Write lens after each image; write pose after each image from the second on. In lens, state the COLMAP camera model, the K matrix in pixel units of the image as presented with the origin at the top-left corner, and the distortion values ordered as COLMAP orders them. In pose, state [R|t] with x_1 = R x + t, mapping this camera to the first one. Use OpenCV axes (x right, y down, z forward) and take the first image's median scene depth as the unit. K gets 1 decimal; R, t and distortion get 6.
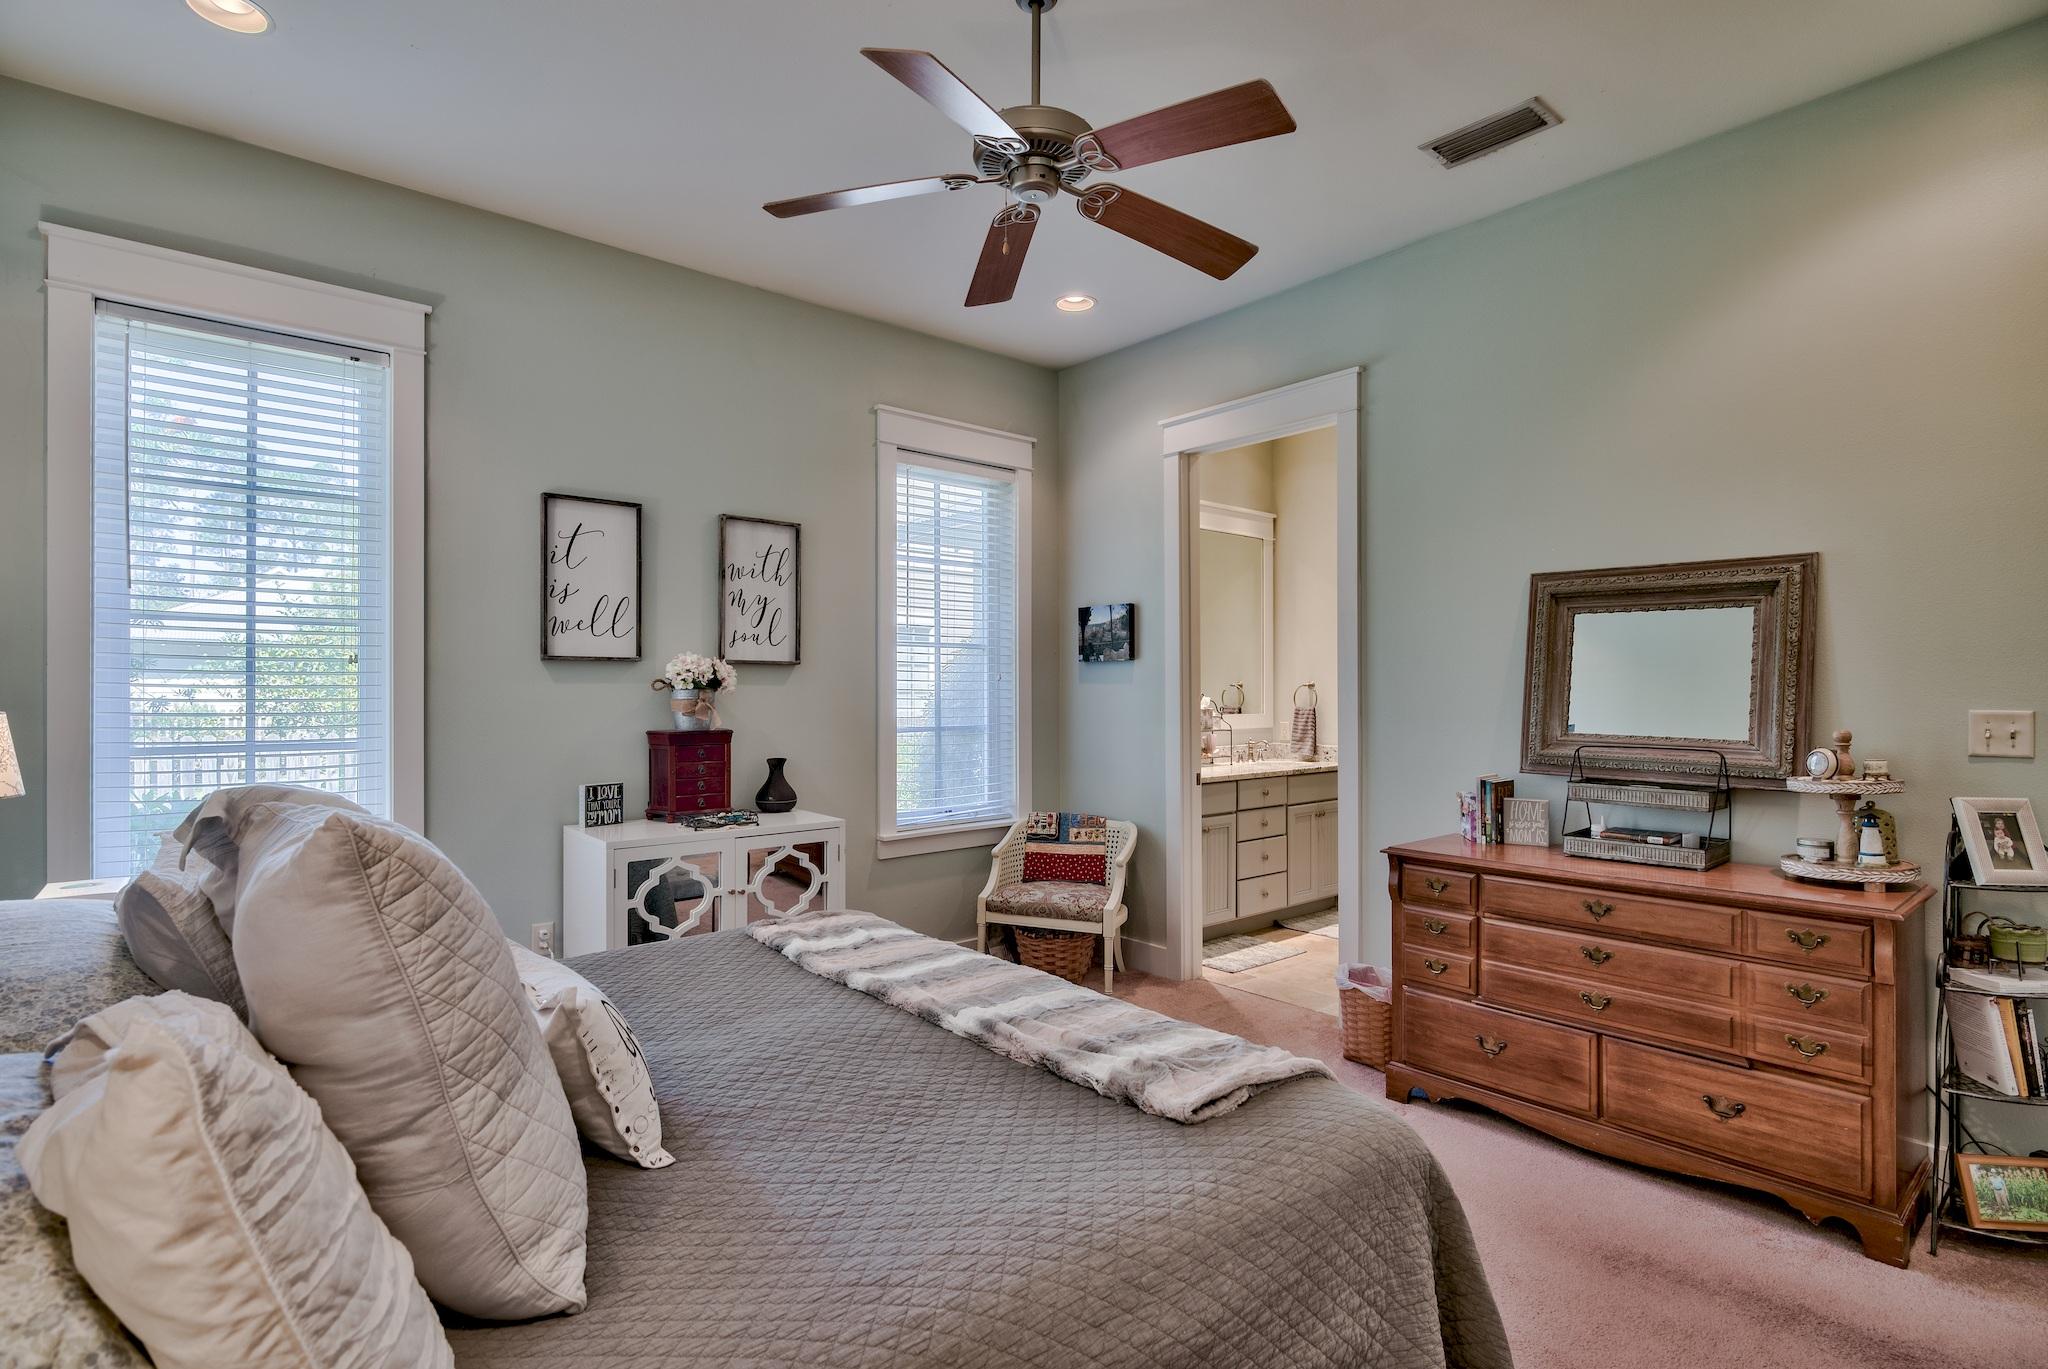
lens RADIAL K [[1024.2, 0, 1023.9], [0, 1024.2, 690.6], [0, 0, 1]] dist [-0.002365, -0.001153]
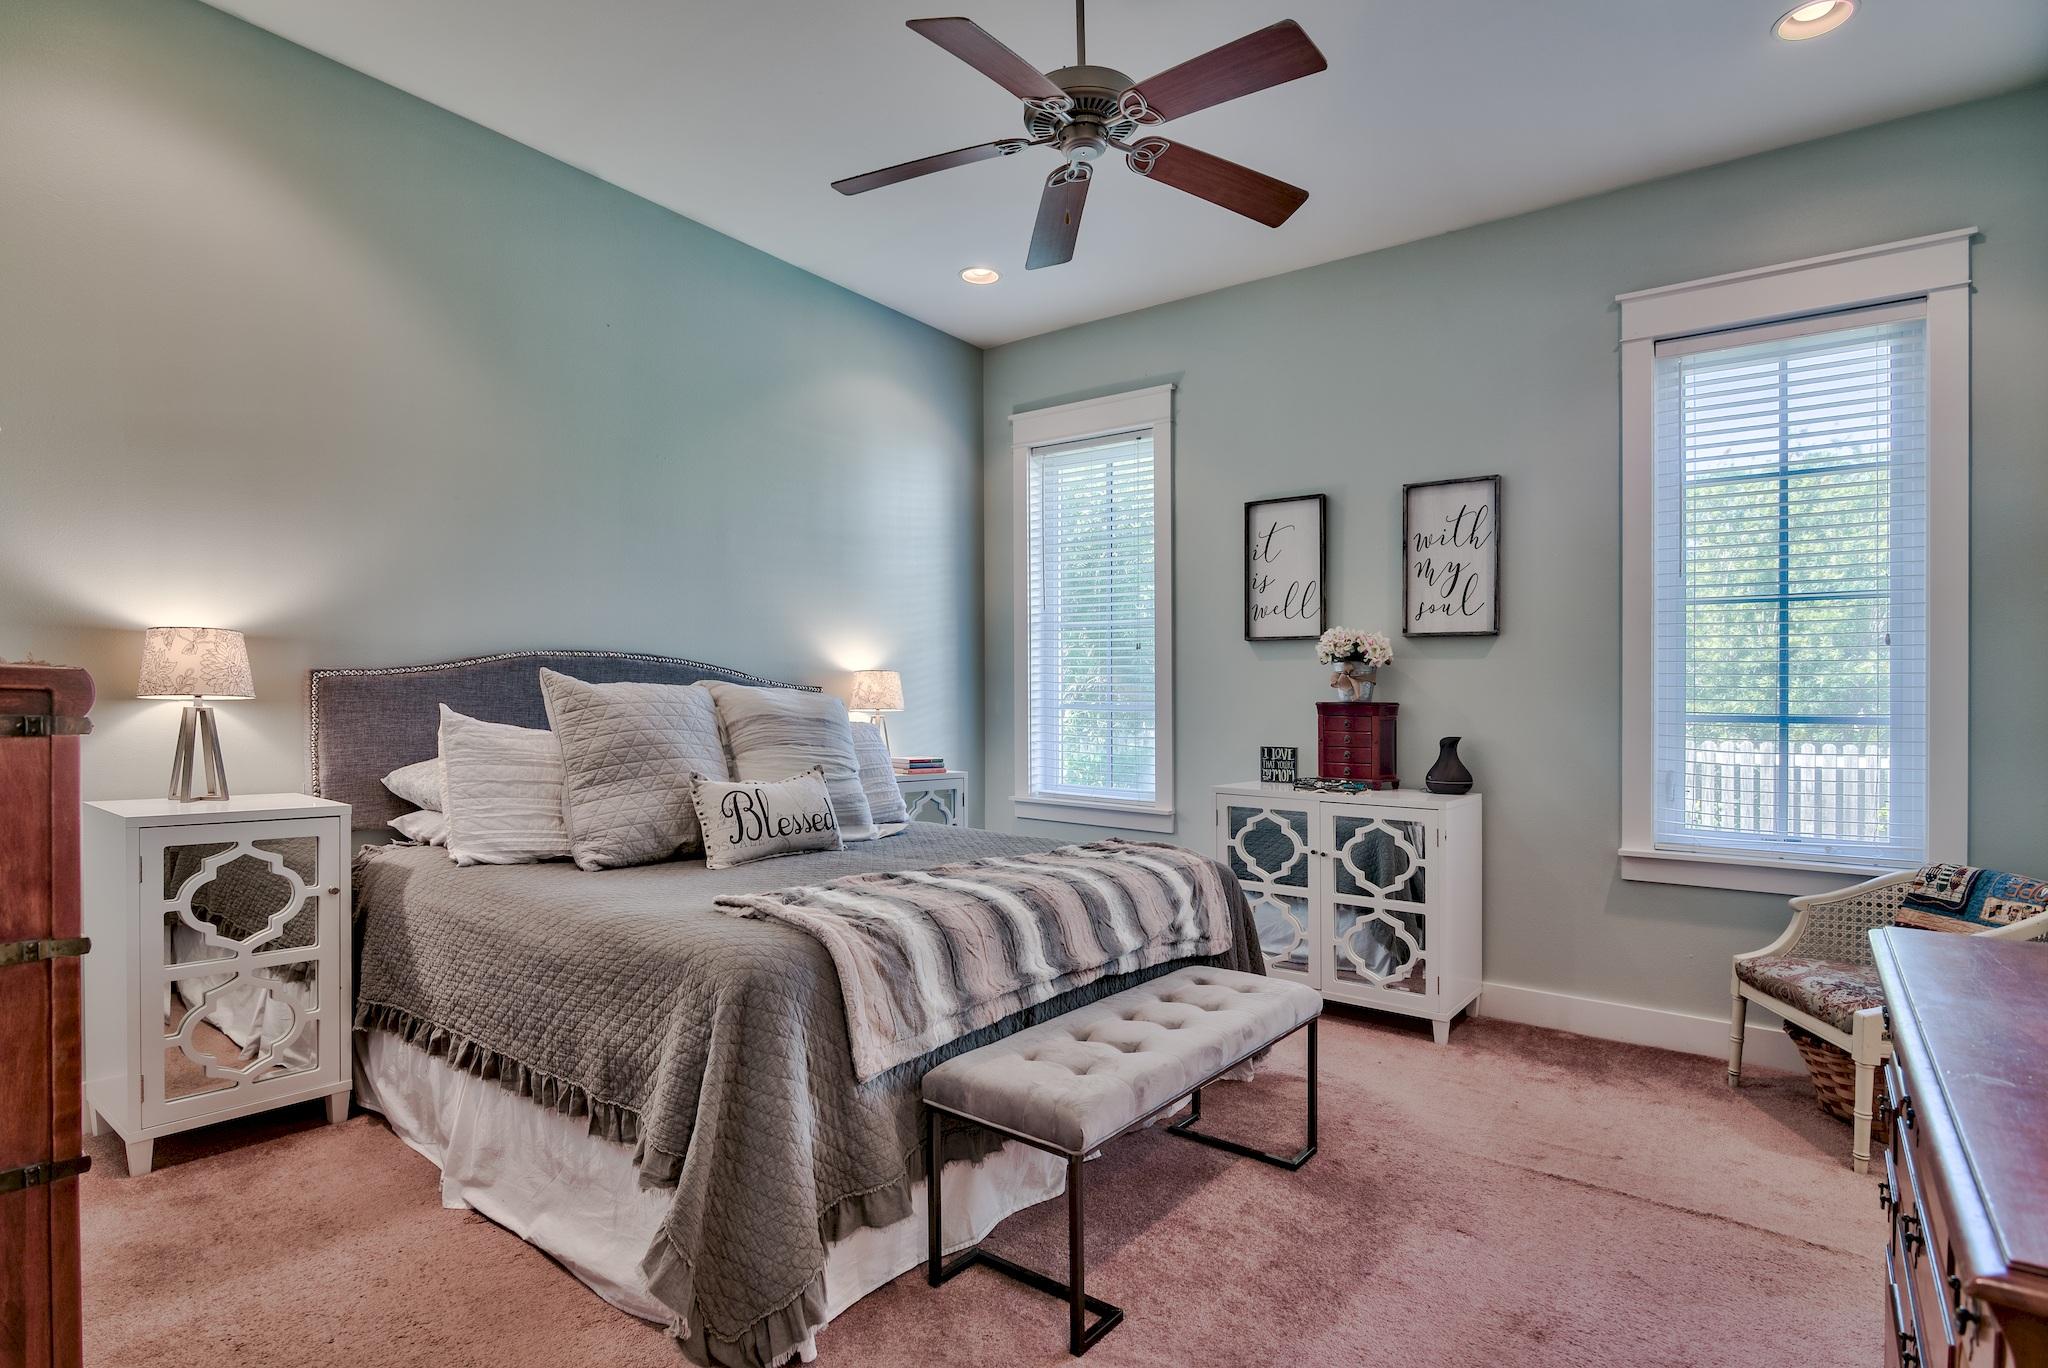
lens RADIAL K [[1024.2, 0, 1023.9], [0, 1024.2, 690.1], [0, 0, 1]] dist [-0.002365, -0.001153]
pose [[0.207876, 0.007075, -0.978130, 0.598569], [0.001142, 0.999971, 0.007476, 0.017072], [0.978155, -0.002671, 0.207862, 0.439634]]
